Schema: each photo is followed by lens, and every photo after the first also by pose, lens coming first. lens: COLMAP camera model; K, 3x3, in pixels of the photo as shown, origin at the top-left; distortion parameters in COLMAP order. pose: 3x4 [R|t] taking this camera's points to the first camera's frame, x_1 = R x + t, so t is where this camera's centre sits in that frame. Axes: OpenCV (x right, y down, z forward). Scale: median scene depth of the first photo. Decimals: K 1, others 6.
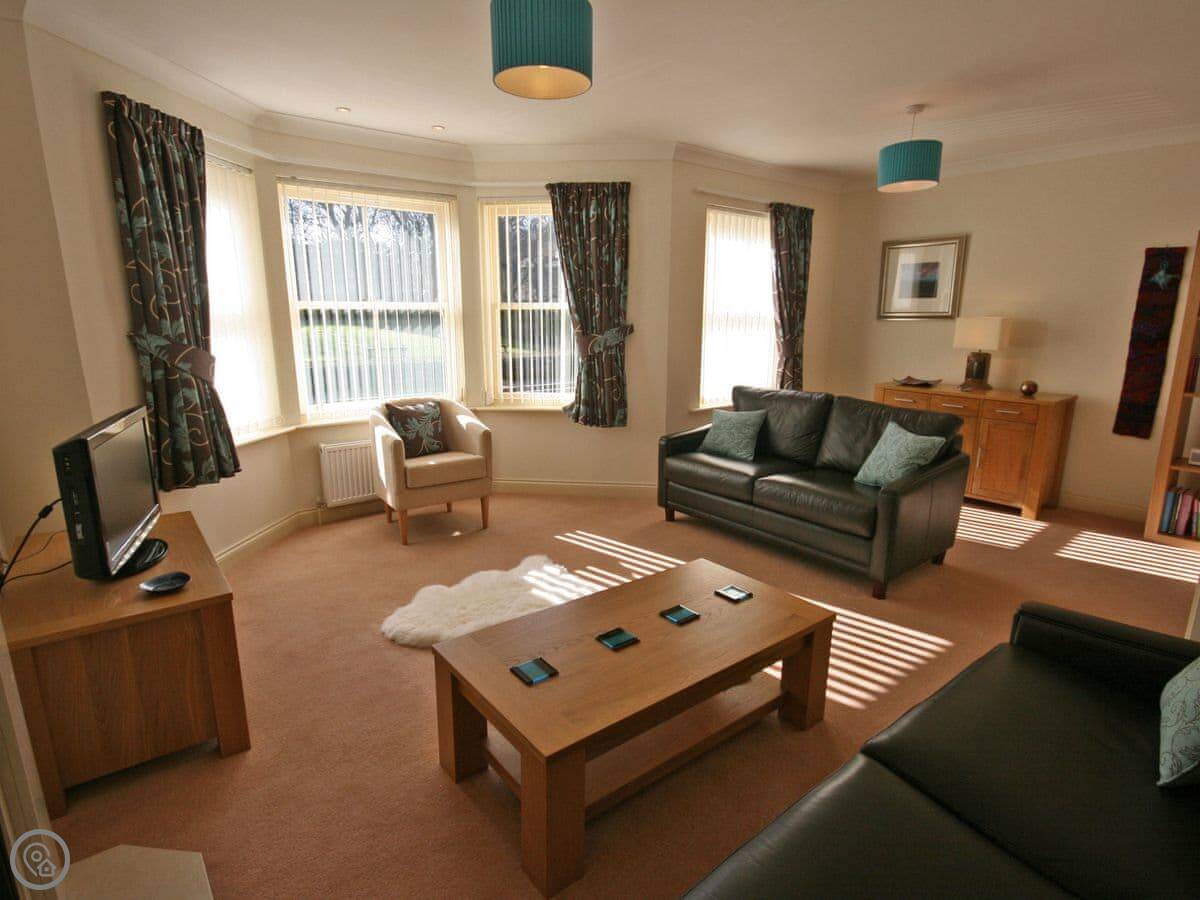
lens RADIAL K [[633.8, 0, 619.2], [0, 633.8, 458.6], [0, 0, 1]] dist [-0.002677, 0.000418]
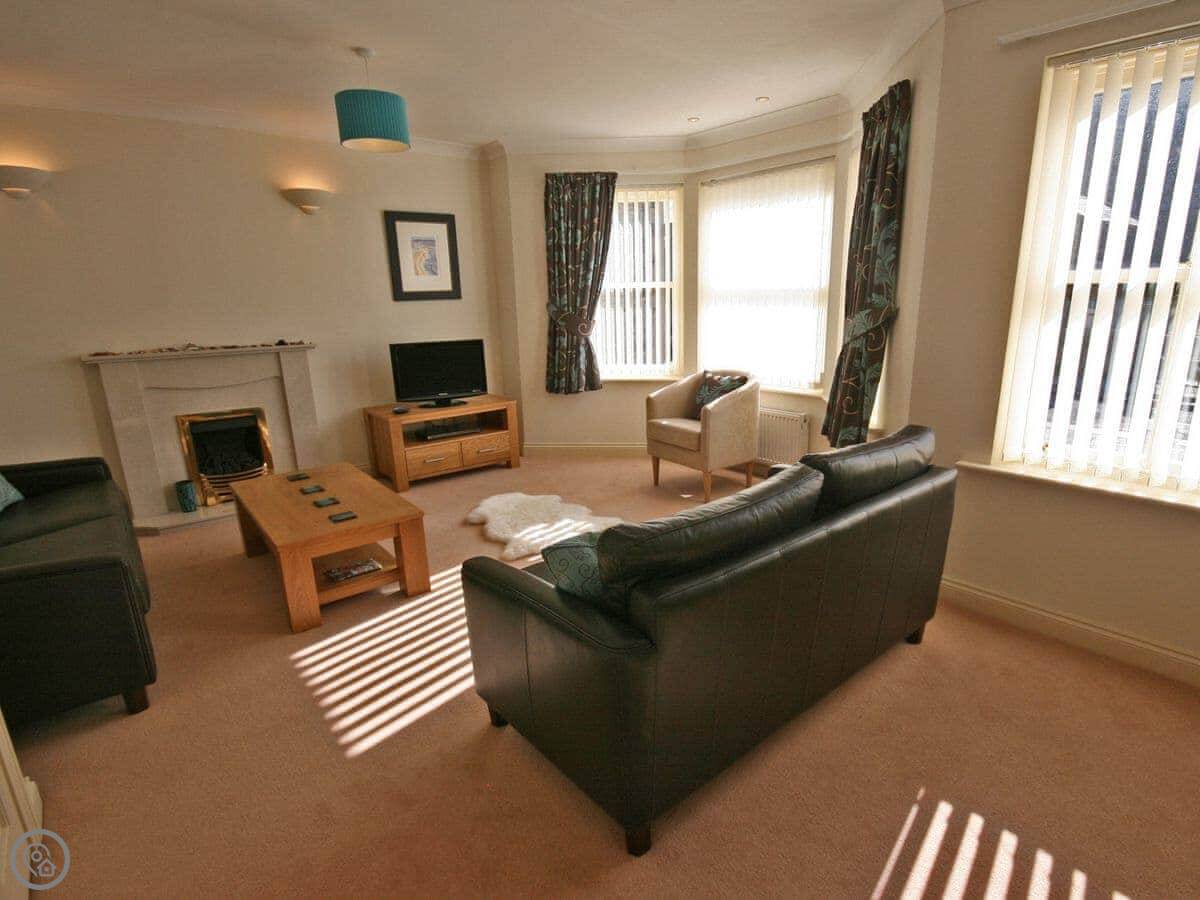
lens RADIAL K [[633.8, 0, 619.2], [0, 633.8, 458.6], [0, 0, 1]] dist [-0.002677, 0.000418]
pose [[0.006122, 0.253811, -0.967234, 0.835483], [-0.211394, 0.945721, 0.246828, -0.199134], [0.977382, 0.202956, 0.059444, 0.870925]]
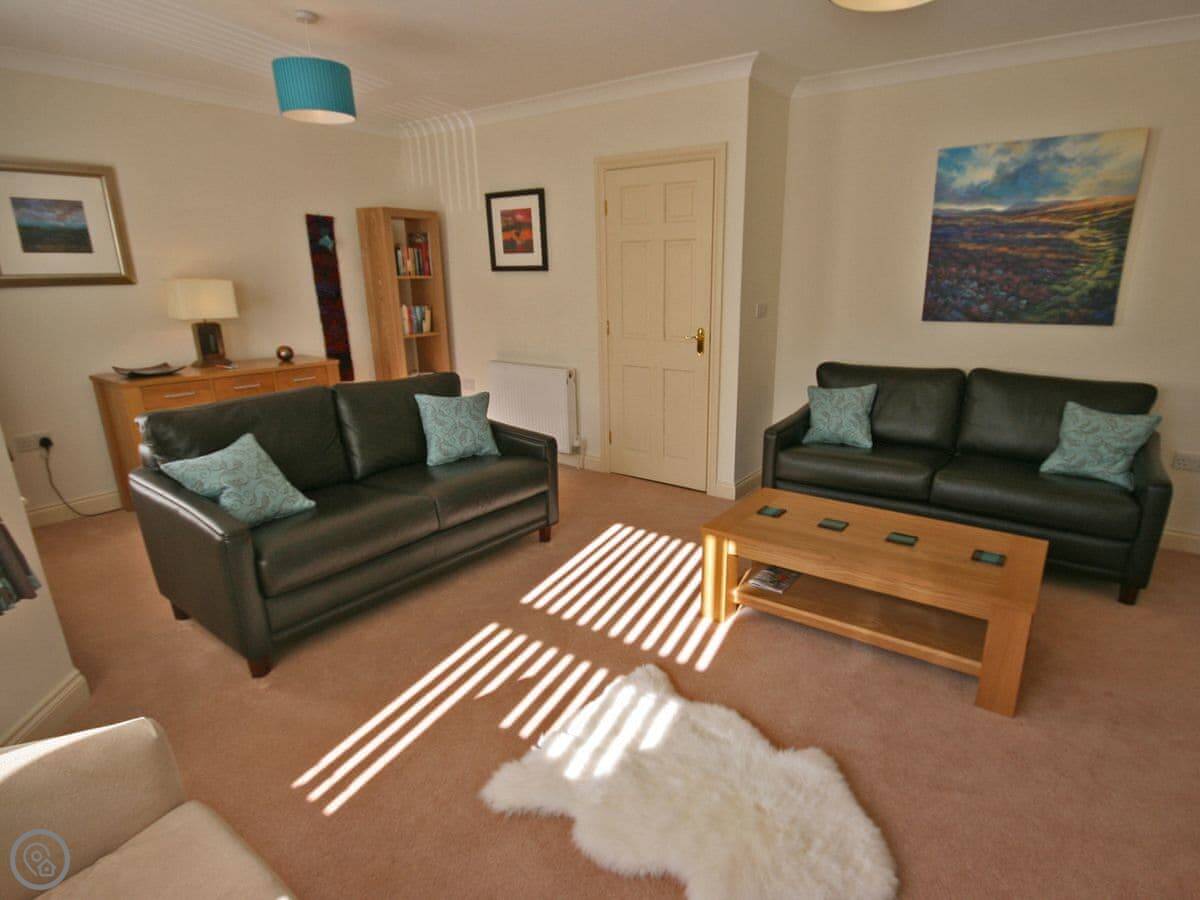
lens RADIAL K [[633.8, 0, 619.2], [0, 633.8, 458.6], [0, 0, 1]] dist [-0.002677, 0.000418]
pose [[-0.244088, -0.265510, 0.932698, -0.495650], [0.231513, 0.918025, 0.321920, -0.186809], [-0.941713, 0.294509, -0.162610, 0.869235]]
